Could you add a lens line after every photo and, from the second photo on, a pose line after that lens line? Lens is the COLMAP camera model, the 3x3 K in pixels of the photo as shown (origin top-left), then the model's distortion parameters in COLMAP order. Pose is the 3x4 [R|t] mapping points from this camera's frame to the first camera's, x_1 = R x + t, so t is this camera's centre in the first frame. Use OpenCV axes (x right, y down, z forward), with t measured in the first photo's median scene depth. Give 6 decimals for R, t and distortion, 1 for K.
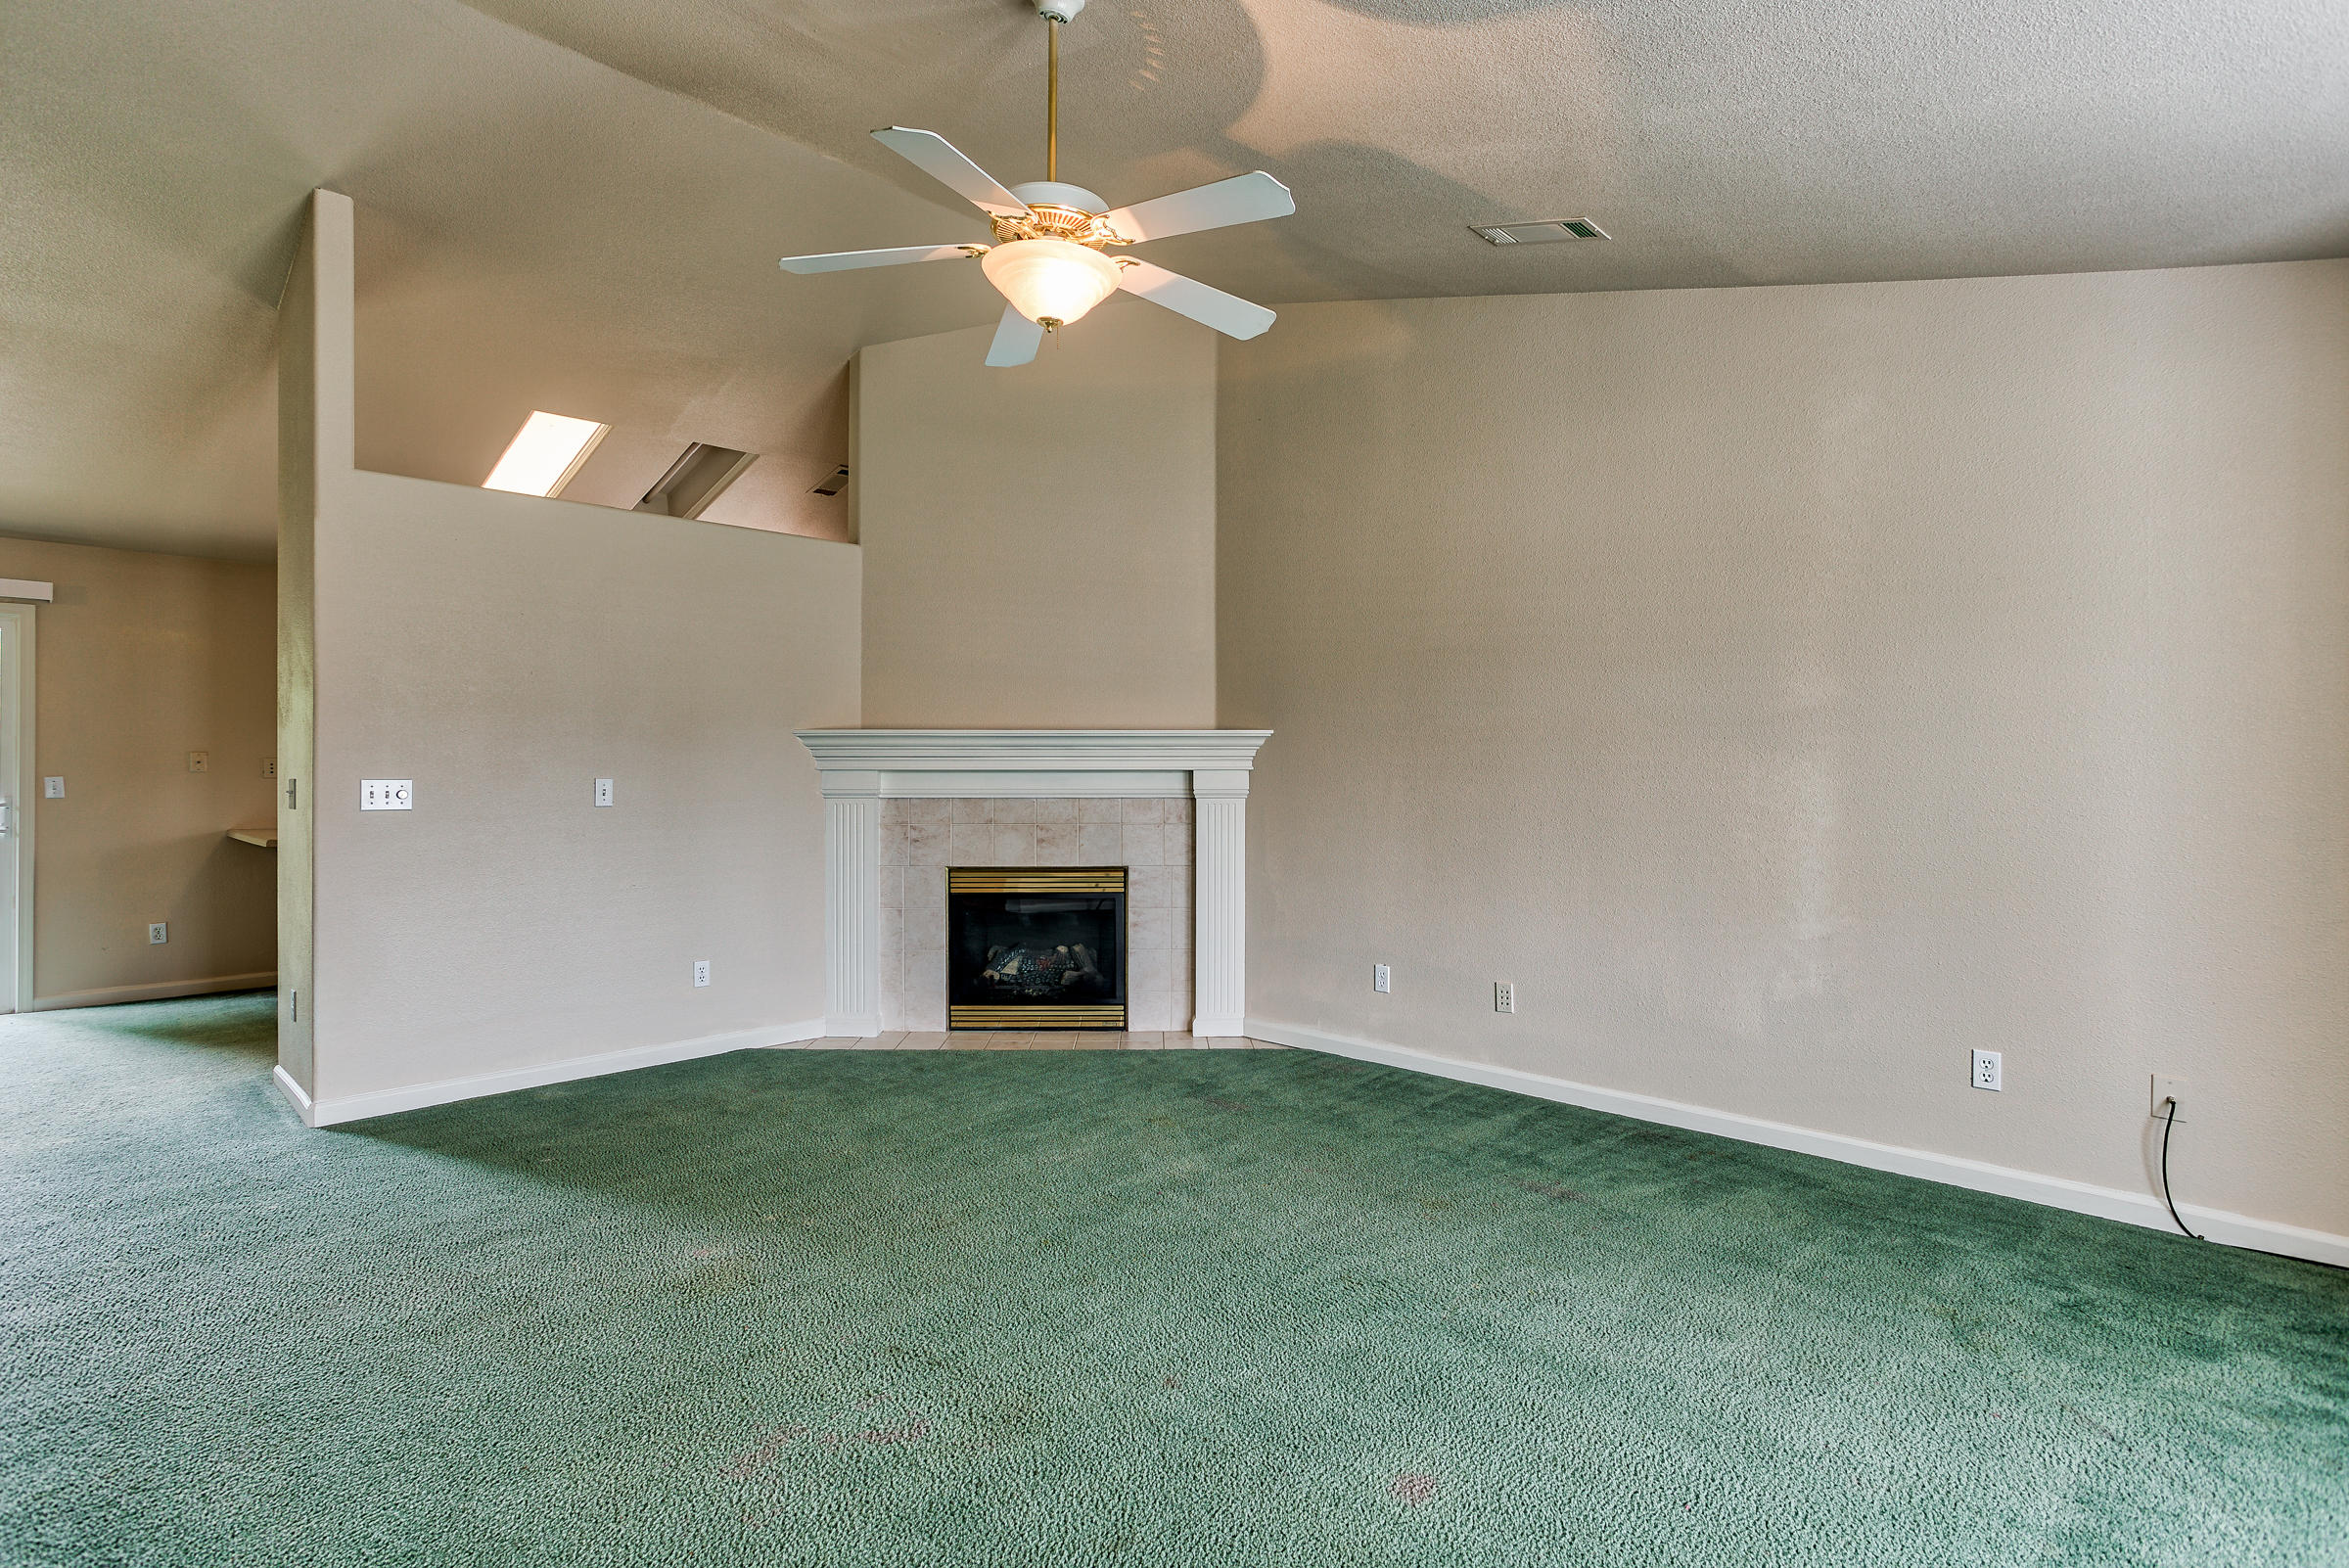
lens RADIAL K [[1115.7, 0, 1174.5], [0, 1115.7, 784.0], [0, 0, 1]] dist [-0.047567, 0.038987]
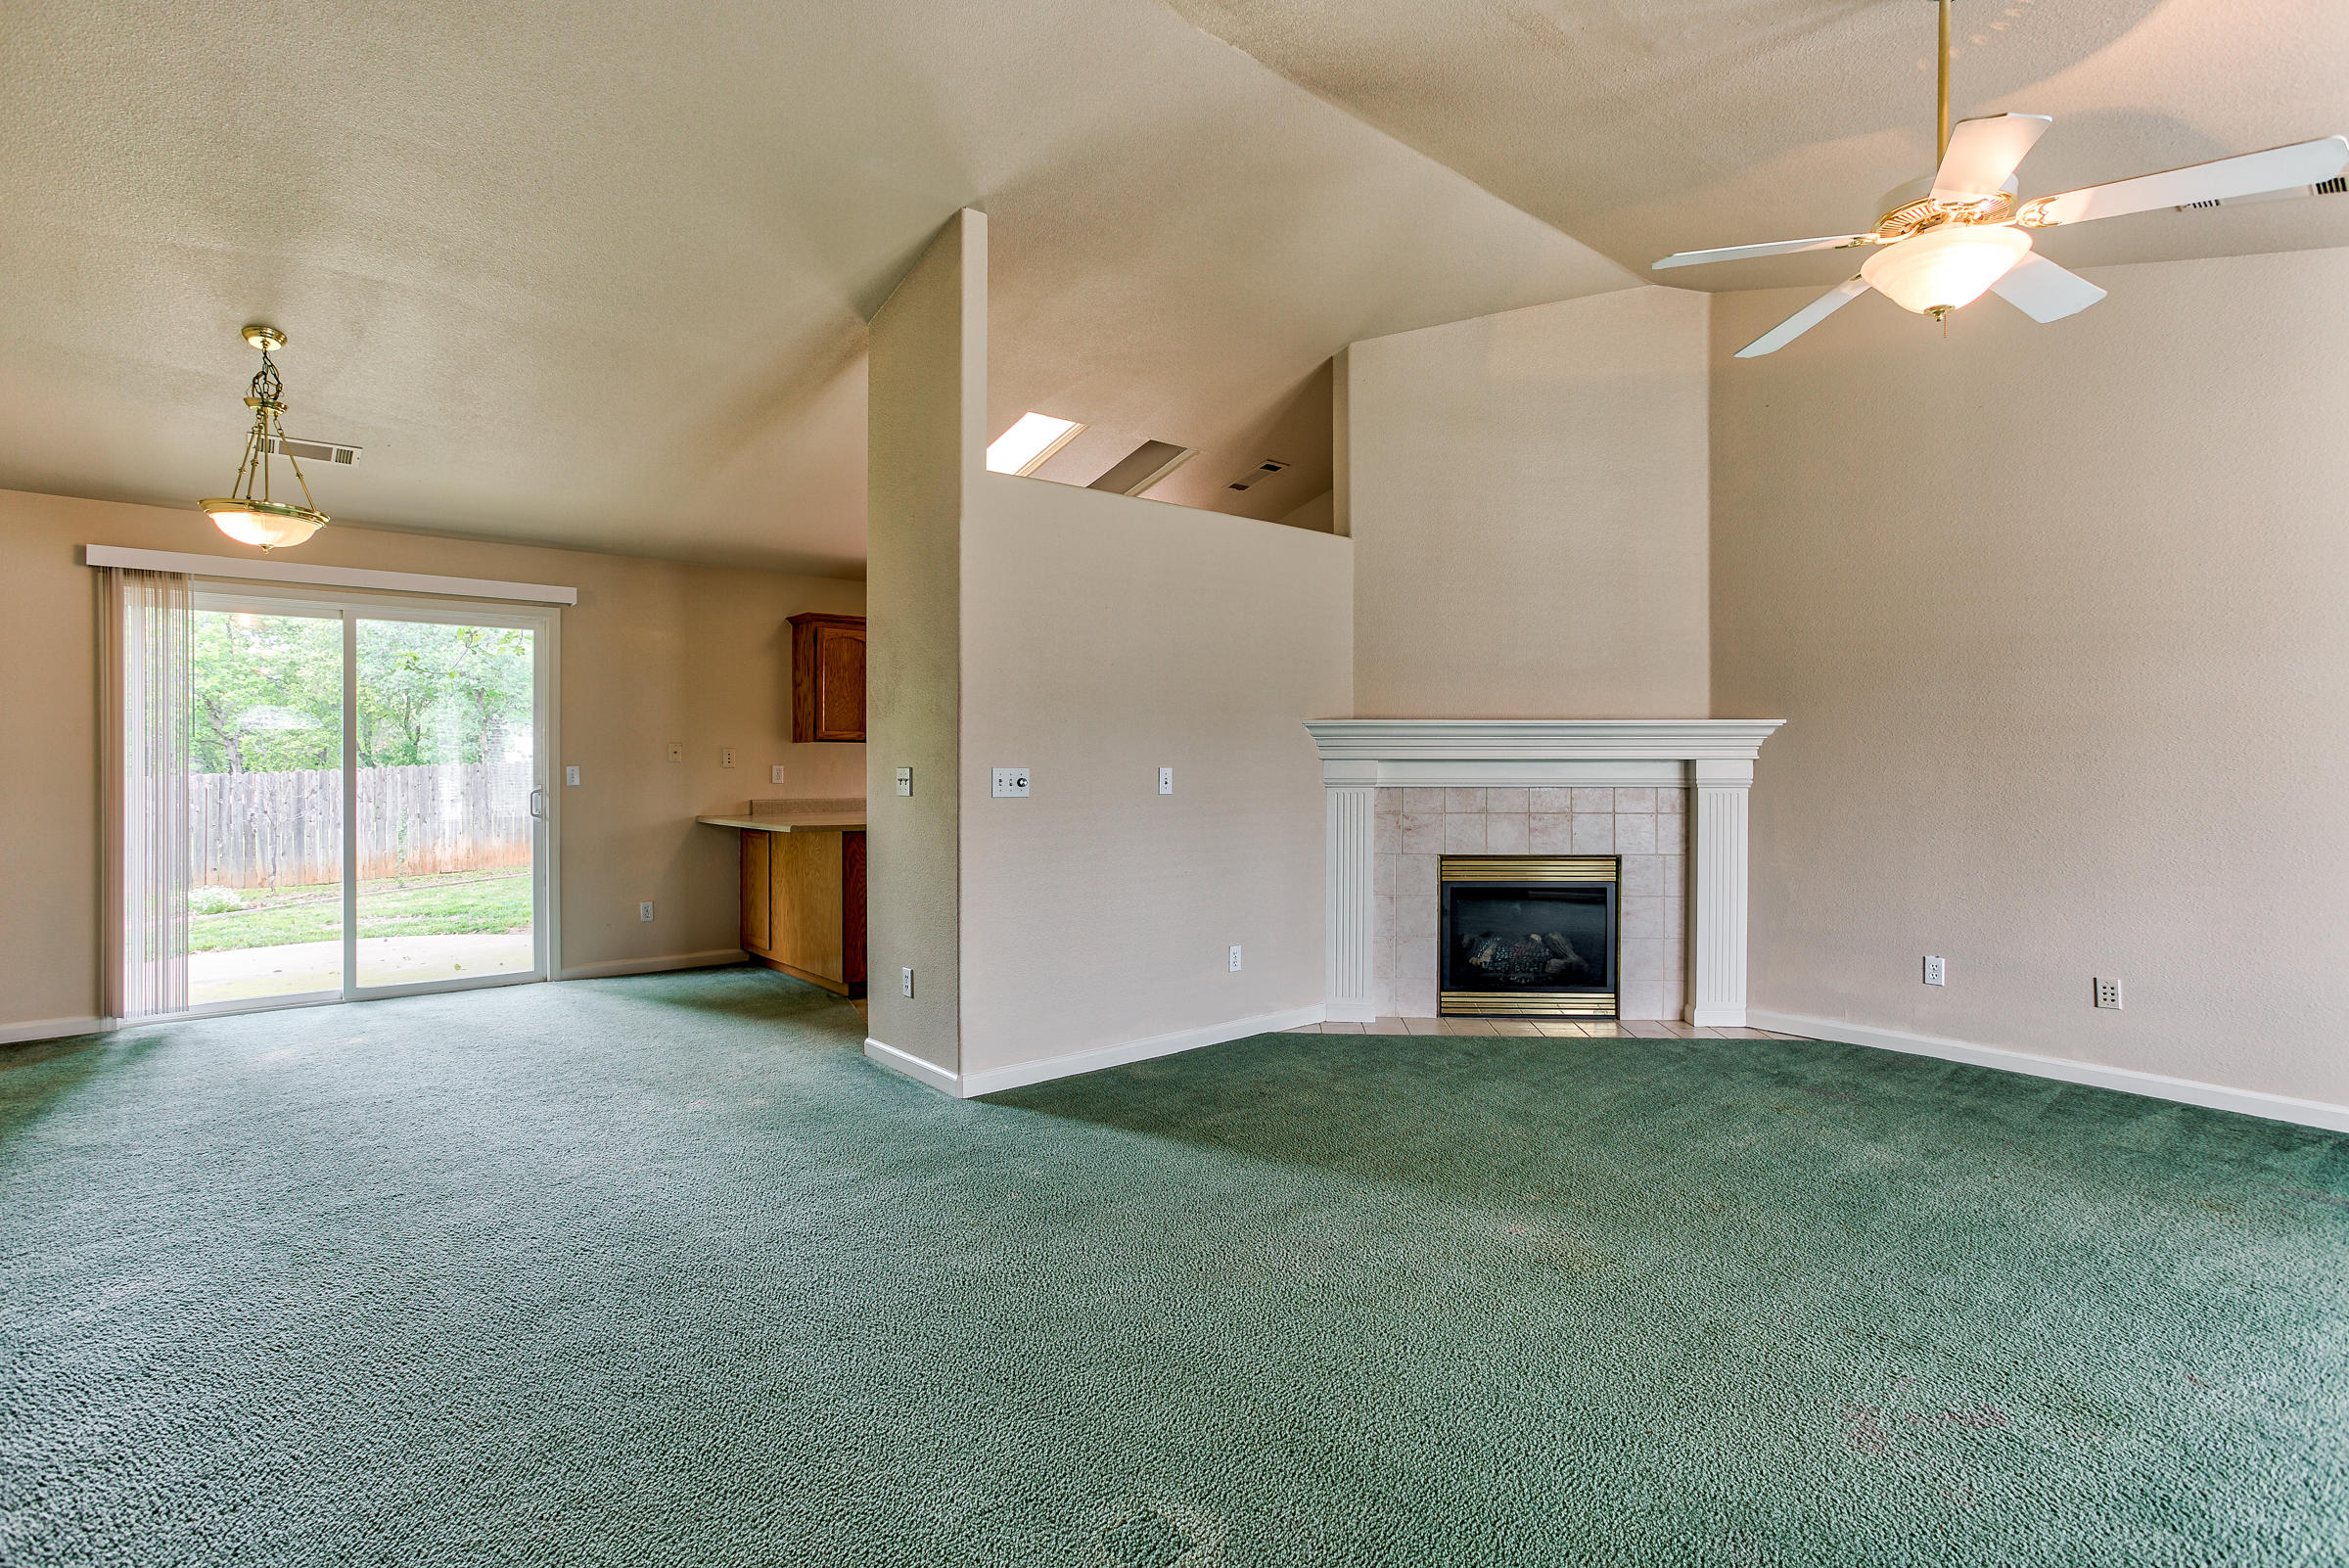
lens RADIAL K [[1115.7, 0, 1174.5], [0, 1115.7, 784.0], [0, 0, 1]] dist [-0.047567, 0.038987]
pose [[0.995828, 0.001803, -0.091233, -0.352181], [-0.000887, 0.999949, 0.010075, -0.000119], [0.091247, -0.009952, 0.995779, -0.027724]]
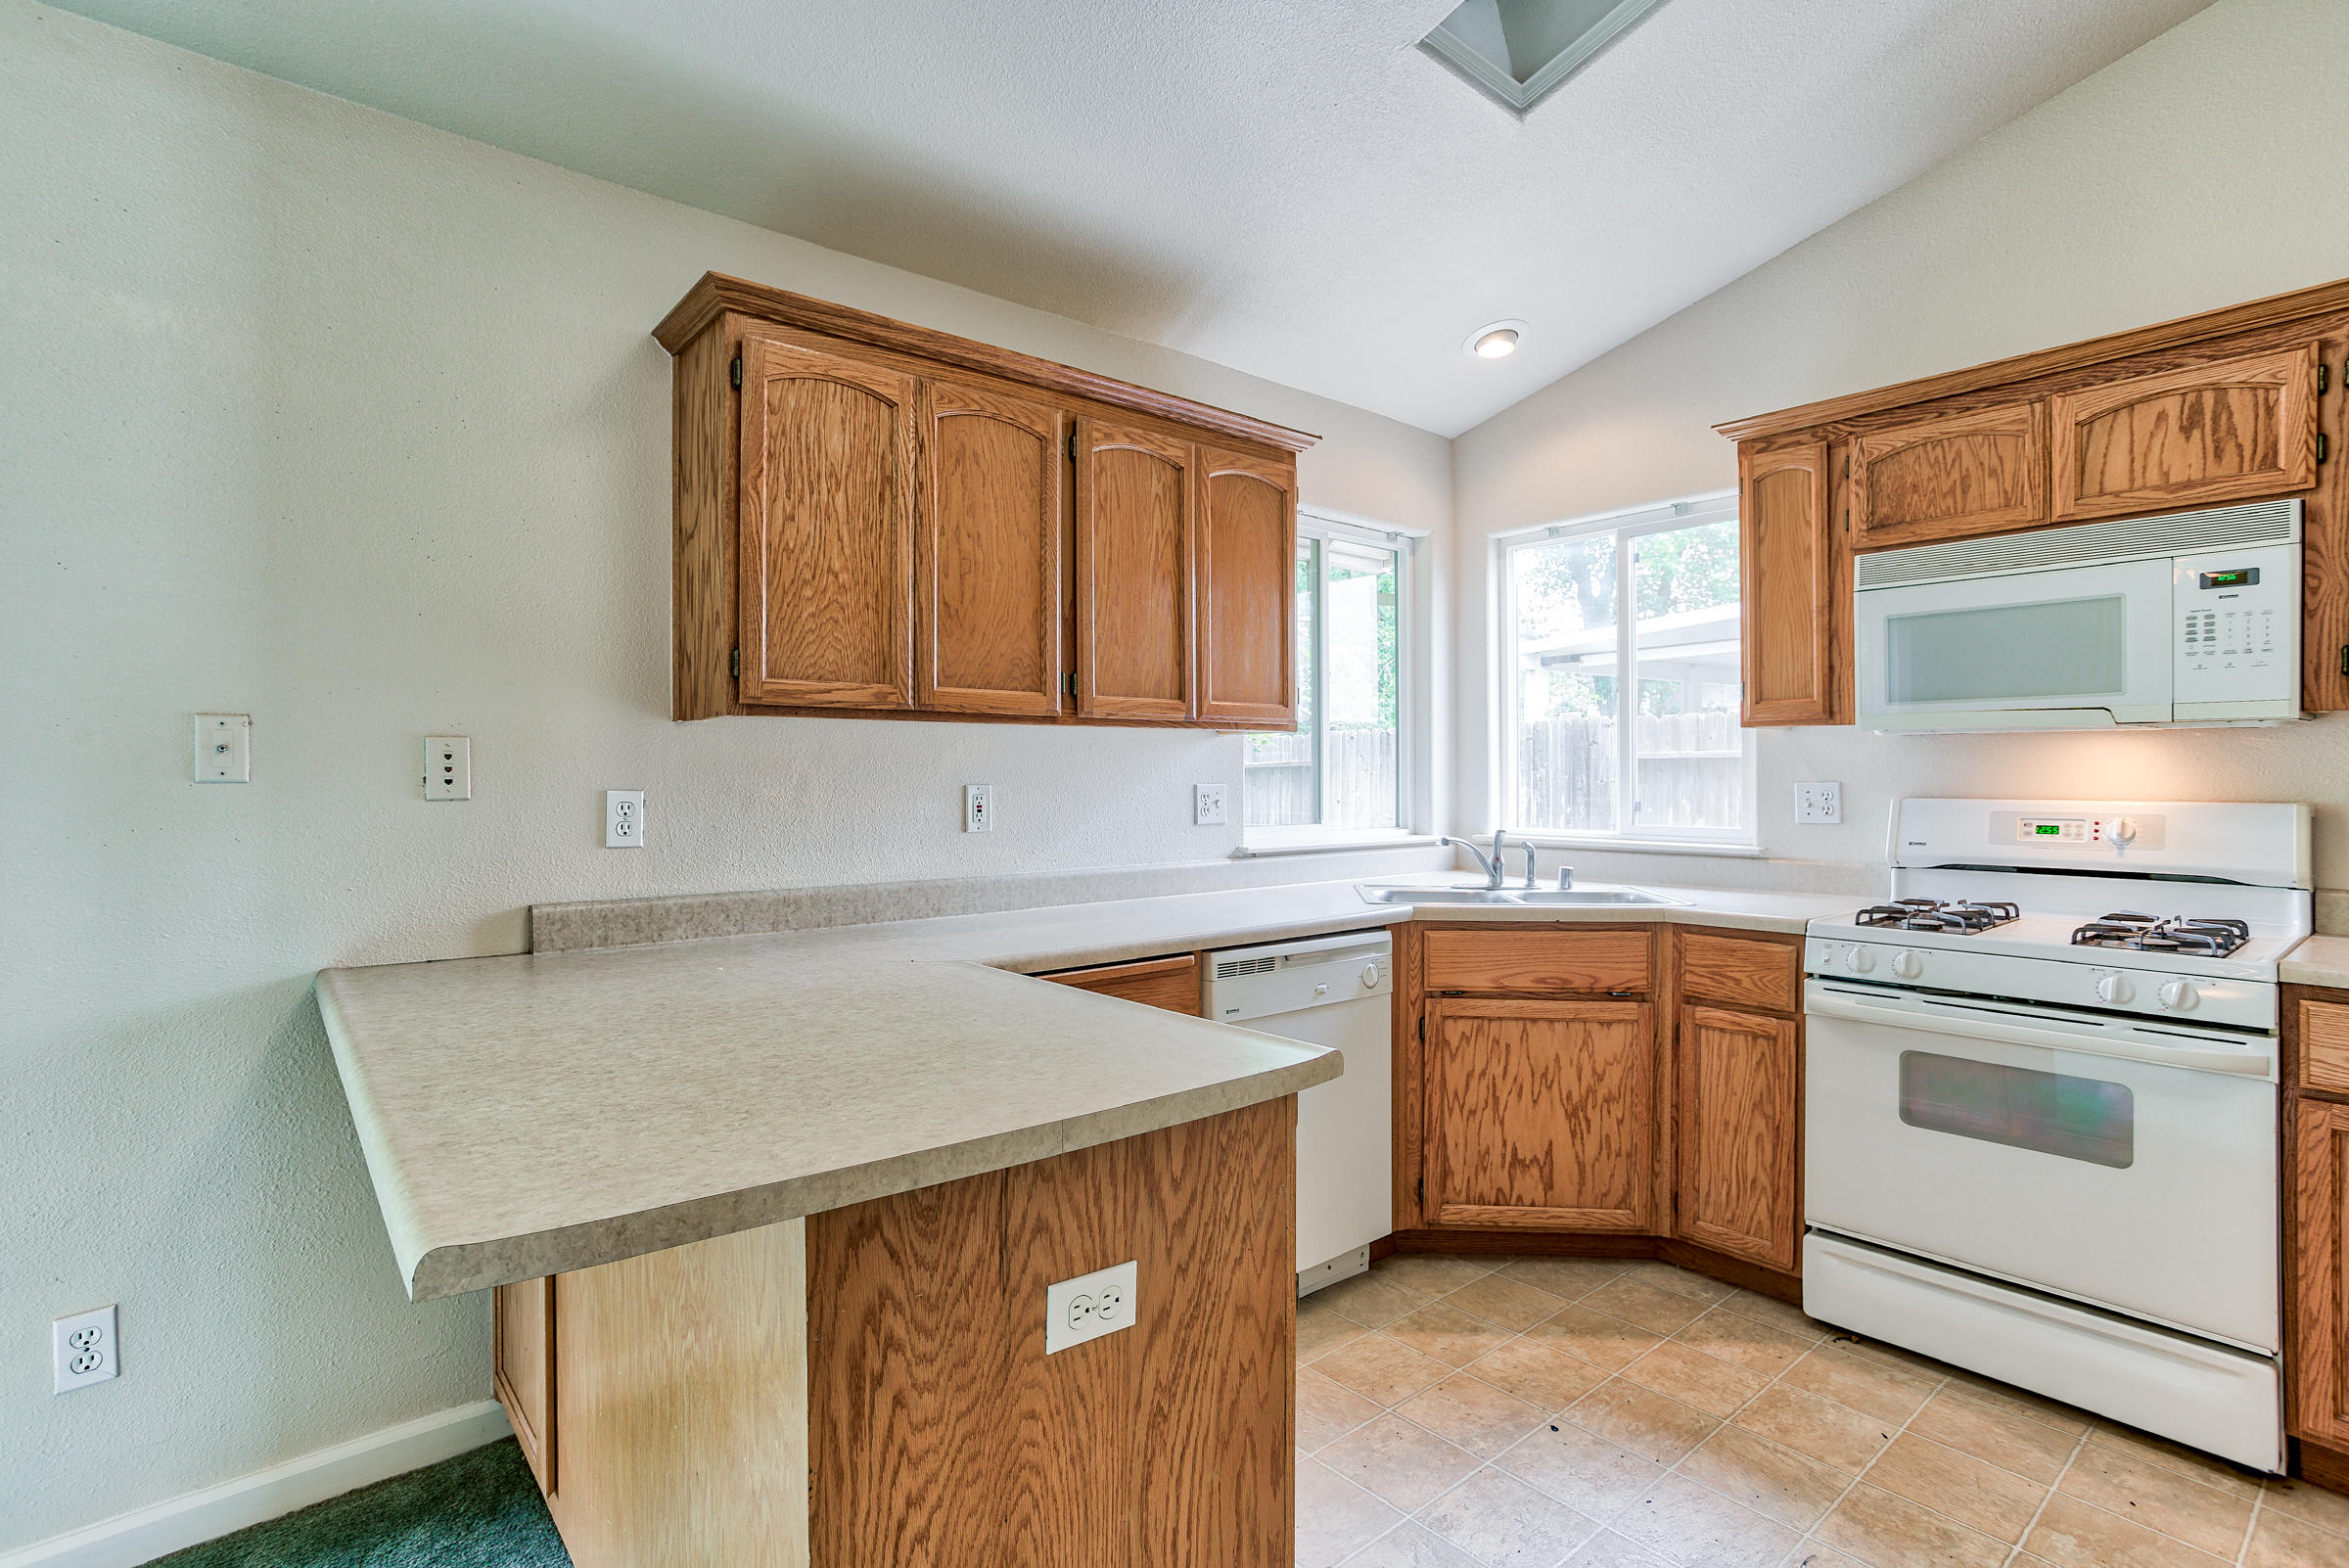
lens RADIAL K [[1115.7, 0, 1174.5], [0, 1115.7, 784.0], [0, 0, 1]] dist [-0.047567, 0.038987]
pose [[0.995437, -0.002467, -0.095392, -0.689709], [0.002647, 0.999995, 0.001758, -0.011565], [0.095387, -0.002002, 0.995438, 0.831769]]
